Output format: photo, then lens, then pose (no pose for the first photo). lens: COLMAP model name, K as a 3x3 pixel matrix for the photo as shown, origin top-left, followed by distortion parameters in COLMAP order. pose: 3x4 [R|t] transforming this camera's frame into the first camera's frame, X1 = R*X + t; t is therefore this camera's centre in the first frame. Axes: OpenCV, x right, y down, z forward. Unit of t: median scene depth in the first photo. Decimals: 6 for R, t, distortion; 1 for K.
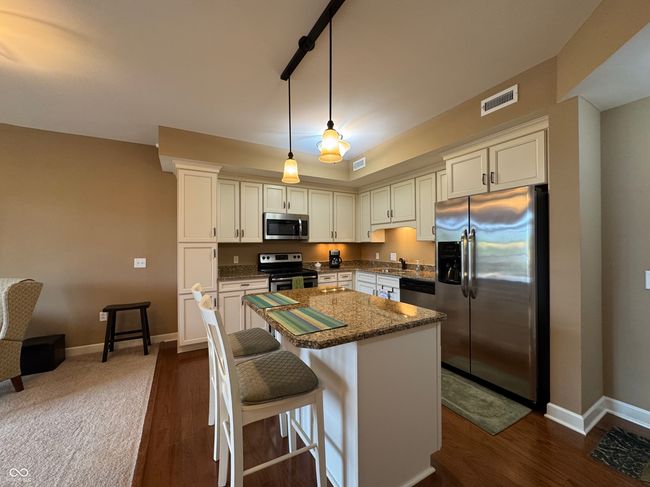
lens RADIAL K [[262.7, 0, 325.0], [0, 262.7, 243.5], [0, 0, 1]] dist [0.001217, 0.000123]
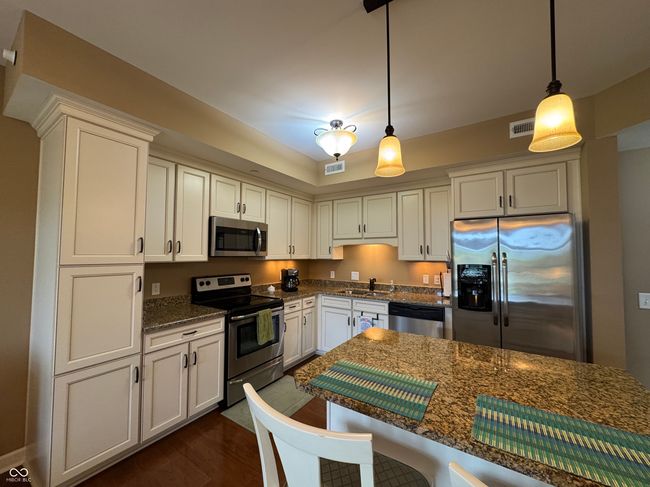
lens RADIAL K [[261.3, 0, 325.0], [0, 261.3, 243.5], [0, 0, 1]] dist [-0.001572, -0.000185]
pose [[0.888139, 0.030044, 0.458592, -0.272410], [-0.012894, 0.999097, -0.040483, -0.025048], [-0.459394, 0.030041, 0.887724, 0.277030]]
